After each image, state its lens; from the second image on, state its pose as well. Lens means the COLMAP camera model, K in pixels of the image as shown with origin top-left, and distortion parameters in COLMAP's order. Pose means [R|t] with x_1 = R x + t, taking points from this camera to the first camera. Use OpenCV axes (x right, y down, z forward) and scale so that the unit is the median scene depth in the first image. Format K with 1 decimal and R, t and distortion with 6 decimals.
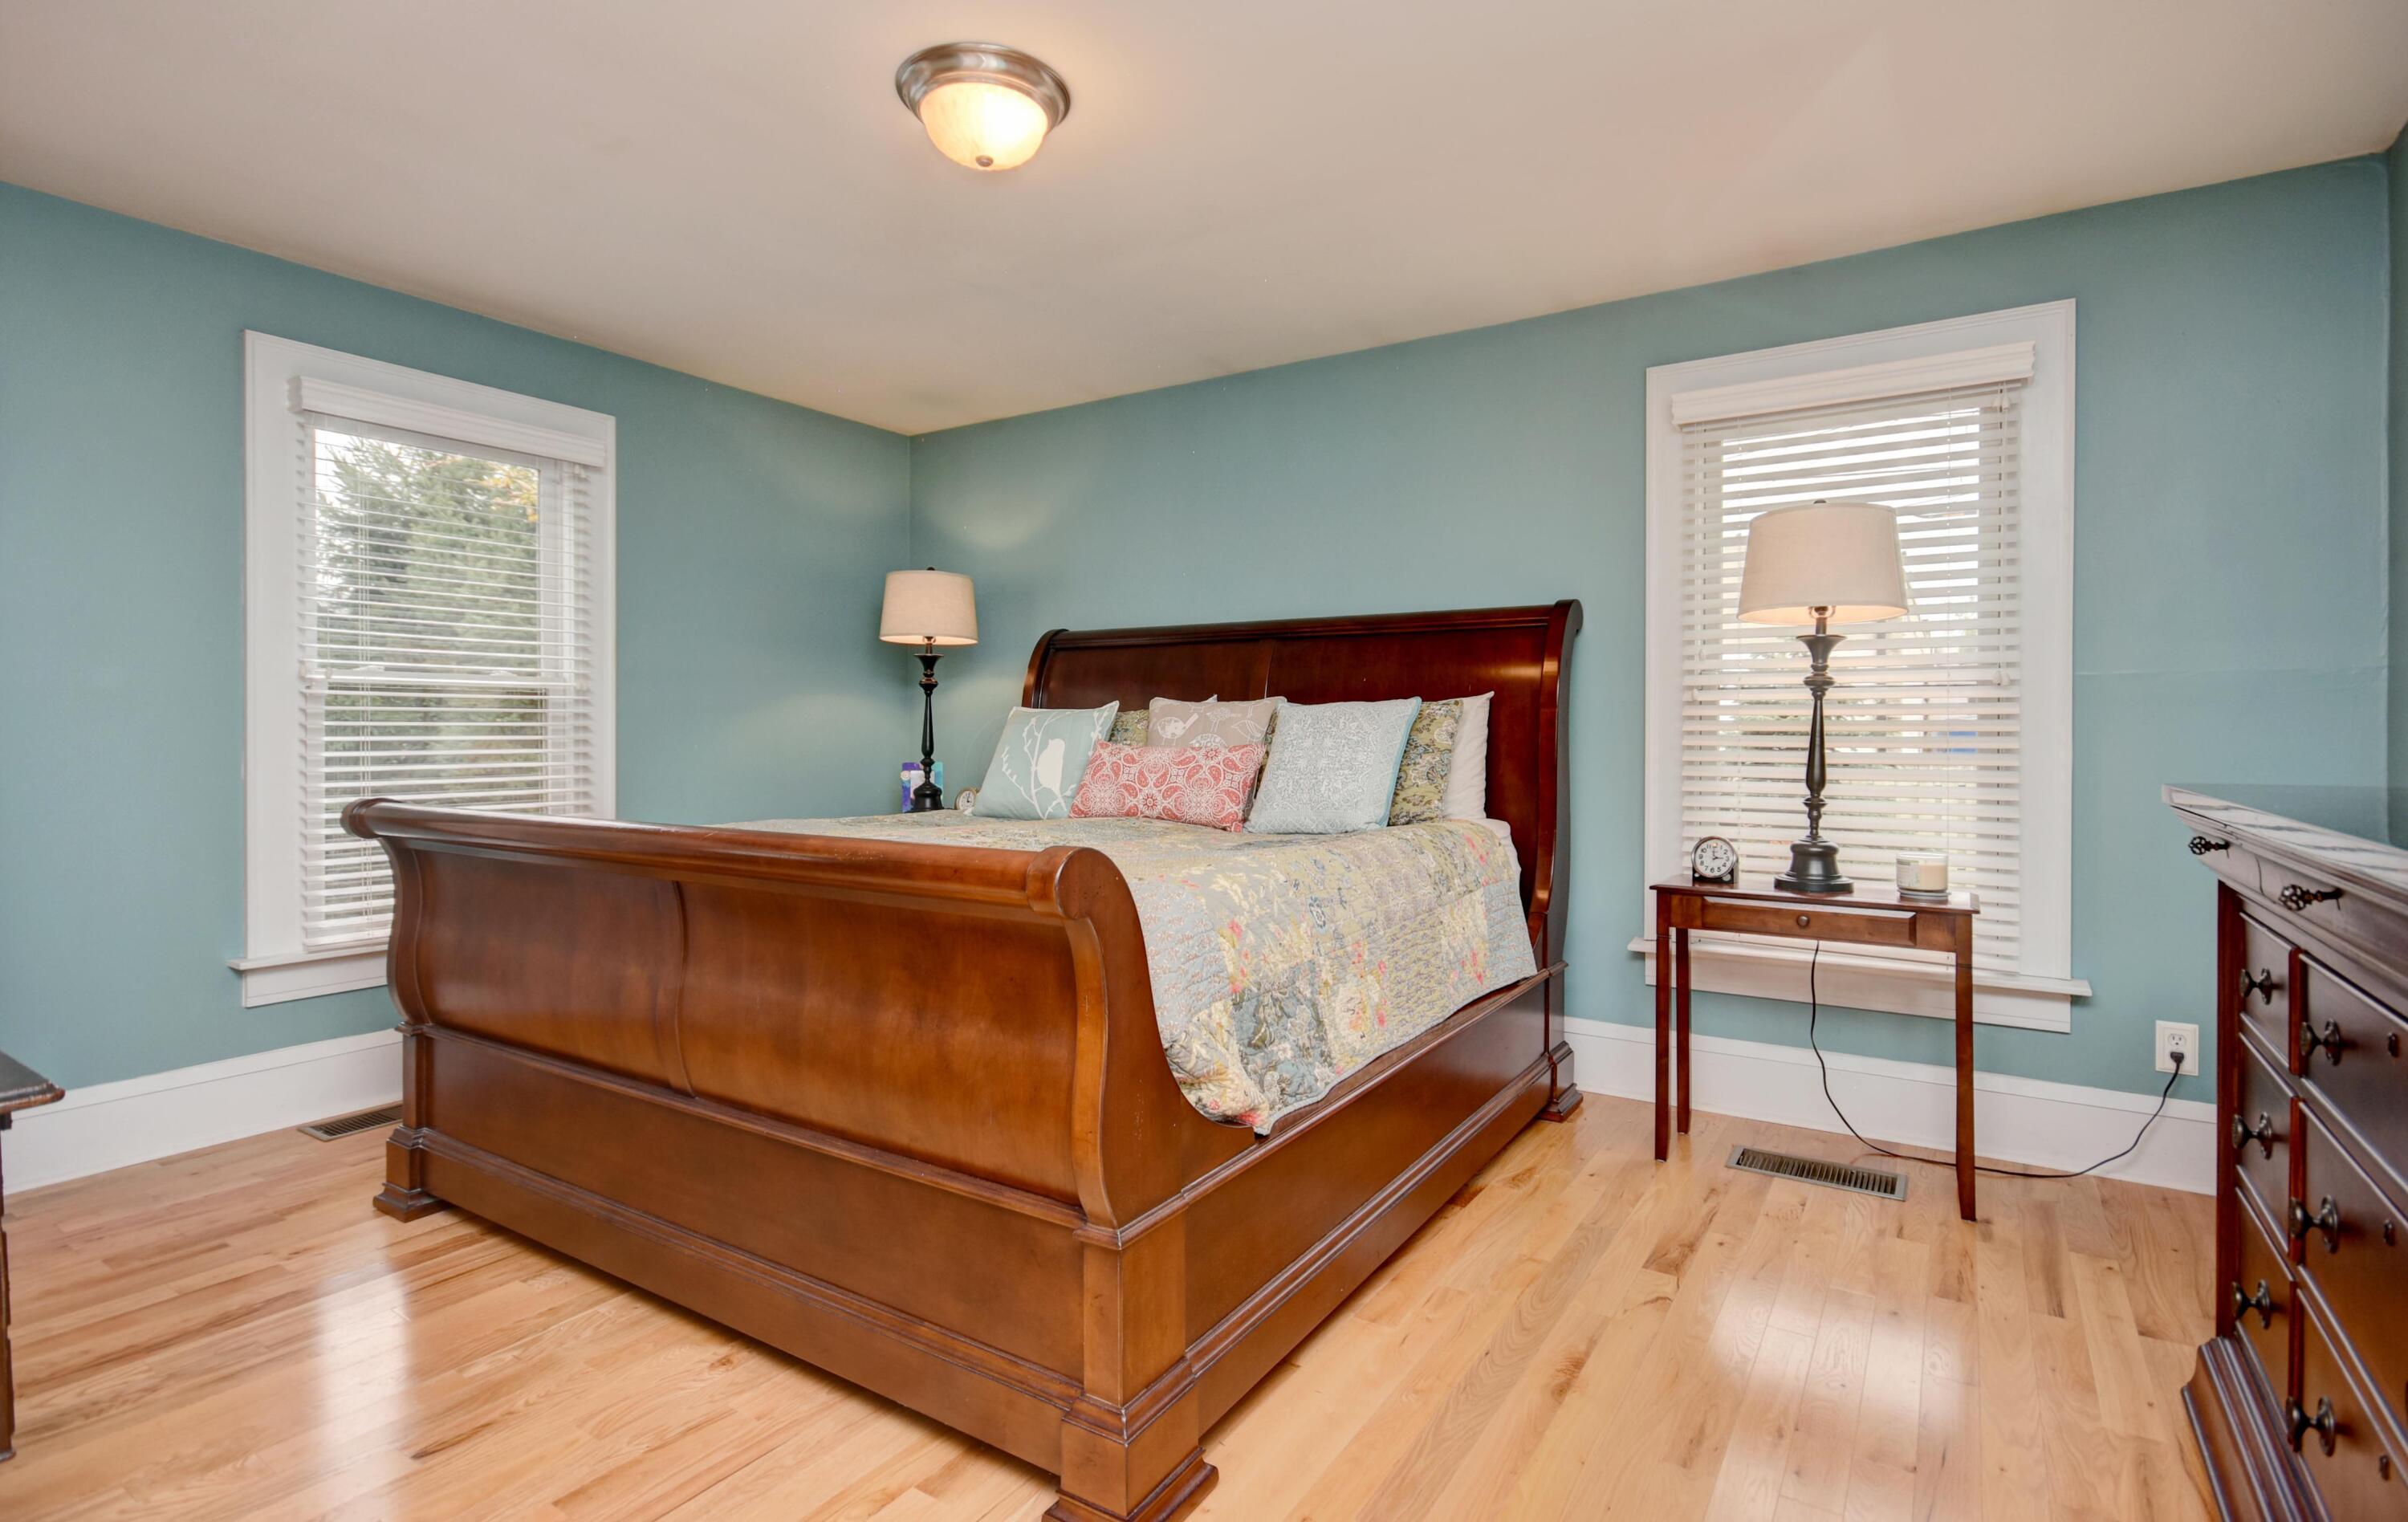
lens RADIAL K [[1158.5, 0, 1190.9], [0, 1158.5, 757.6], [0, 0, 1]] dist [0.005087, 0.000567]
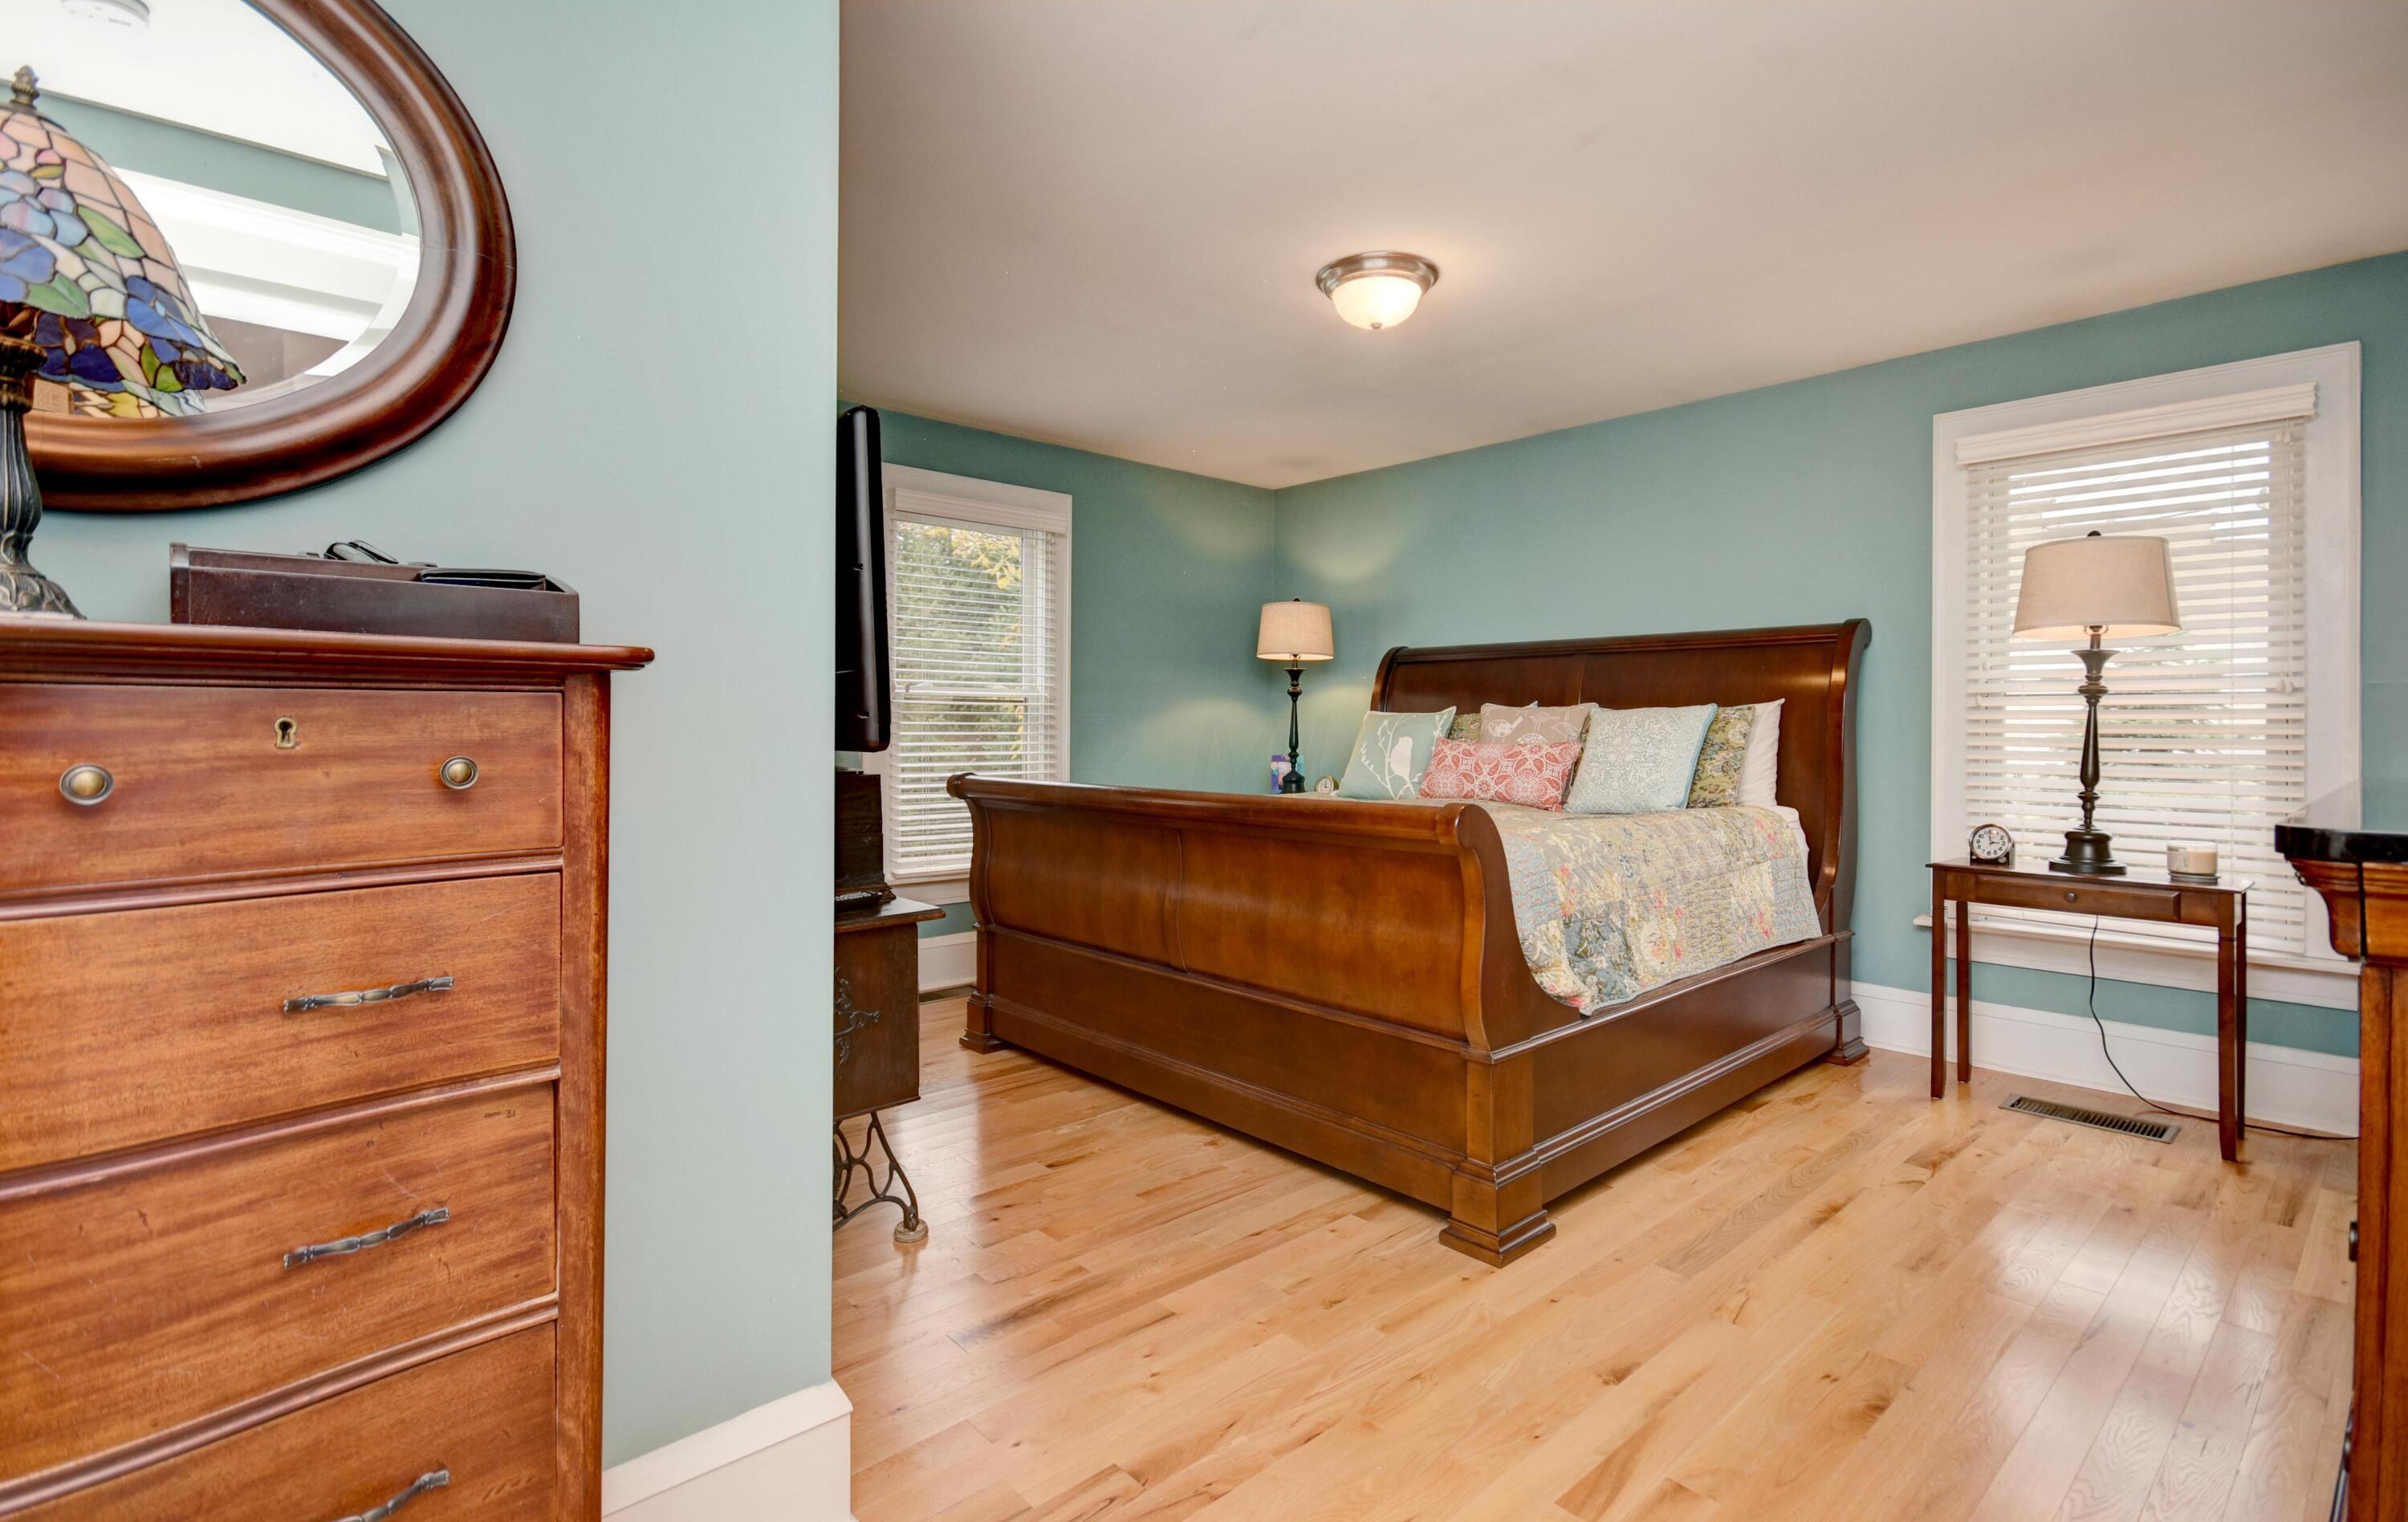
lens RADIAL K [[1130.0, 0, 1199.8], [0, 1130.0, 730.1], [0, 0, 1]] dist [0.003045, -0.002215]
pose [[0.969125, 0.004569, -0.246528, -0.038334], [-0.010197, 0.999716, -0.021559, 0.007070], [0.246359, 0.023407, 0.968896, -0.315596]]
